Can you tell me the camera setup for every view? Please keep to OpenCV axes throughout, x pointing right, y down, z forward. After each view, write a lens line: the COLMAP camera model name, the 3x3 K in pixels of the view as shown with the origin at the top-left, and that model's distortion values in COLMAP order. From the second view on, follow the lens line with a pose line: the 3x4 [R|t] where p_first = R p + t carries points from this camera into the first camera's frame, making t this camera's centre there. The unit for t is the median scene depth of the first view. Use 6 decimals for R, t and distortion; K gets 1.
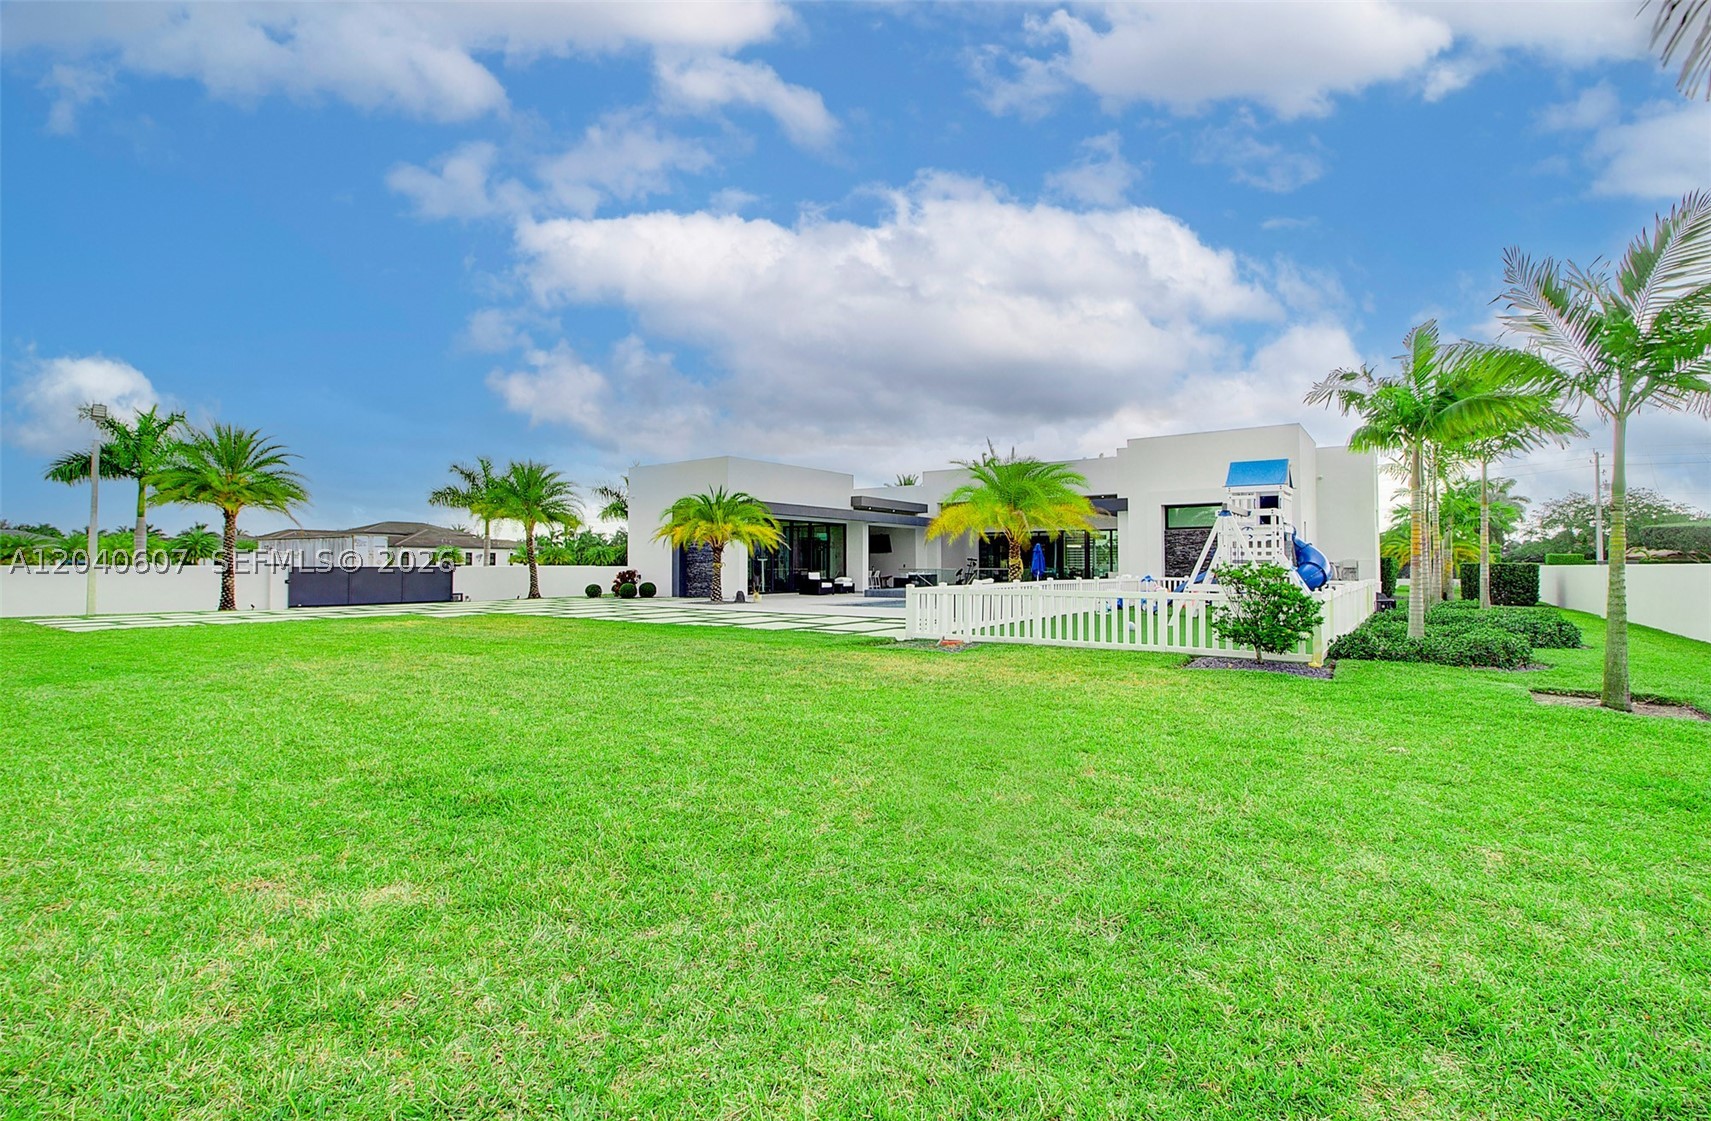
lens RADIAL K [[777.4, 0, 865.4], [0, 777.4, 543.0], [0, 0, 1]] dist [-0.023180, 0.023605]
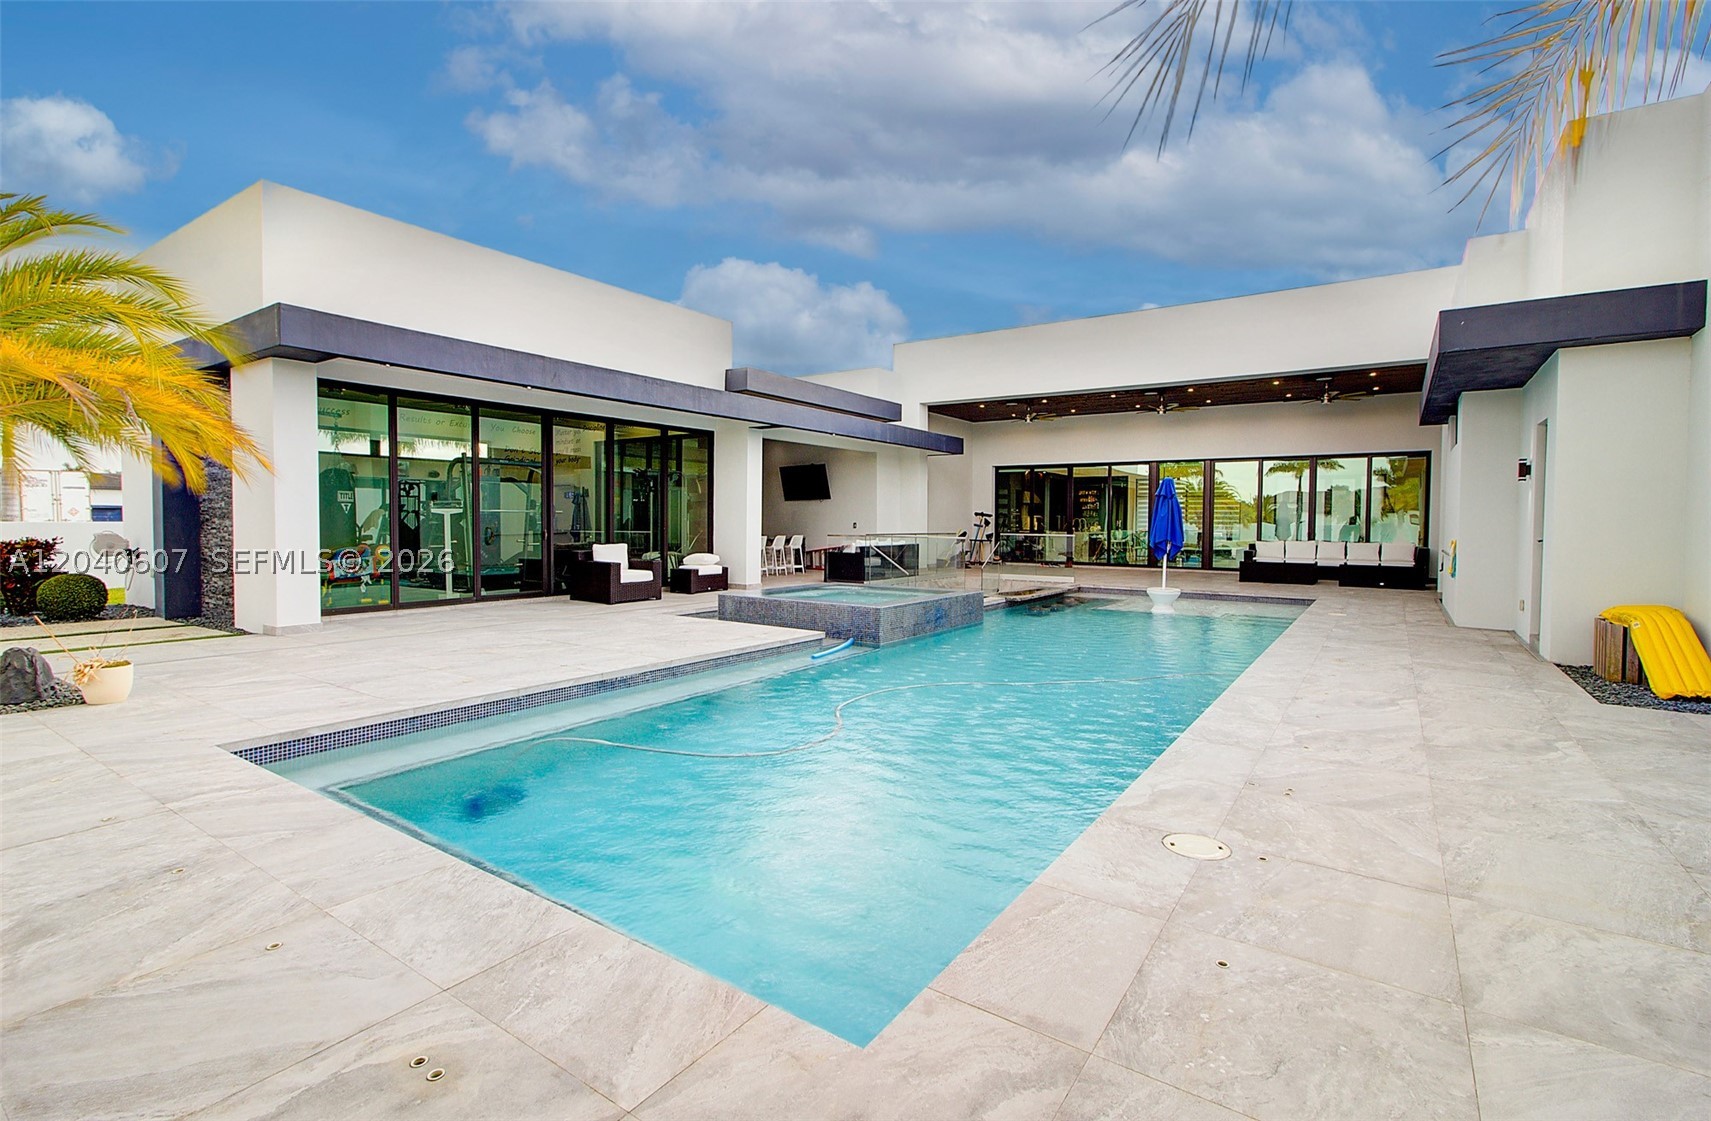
lens RADIAL K [[777.4, 0, 865.4], [0, 777.4, 543.0], [0, 0, 1]] dist [-0.023180, 0.023605]
pose [[0.999753, -0.016665, 0.014689, 0.055184], [0.016018, 0.998941, 0.043124, 0.021676], [-0.015392, -0.042878, 0.998962, 0.575062]]
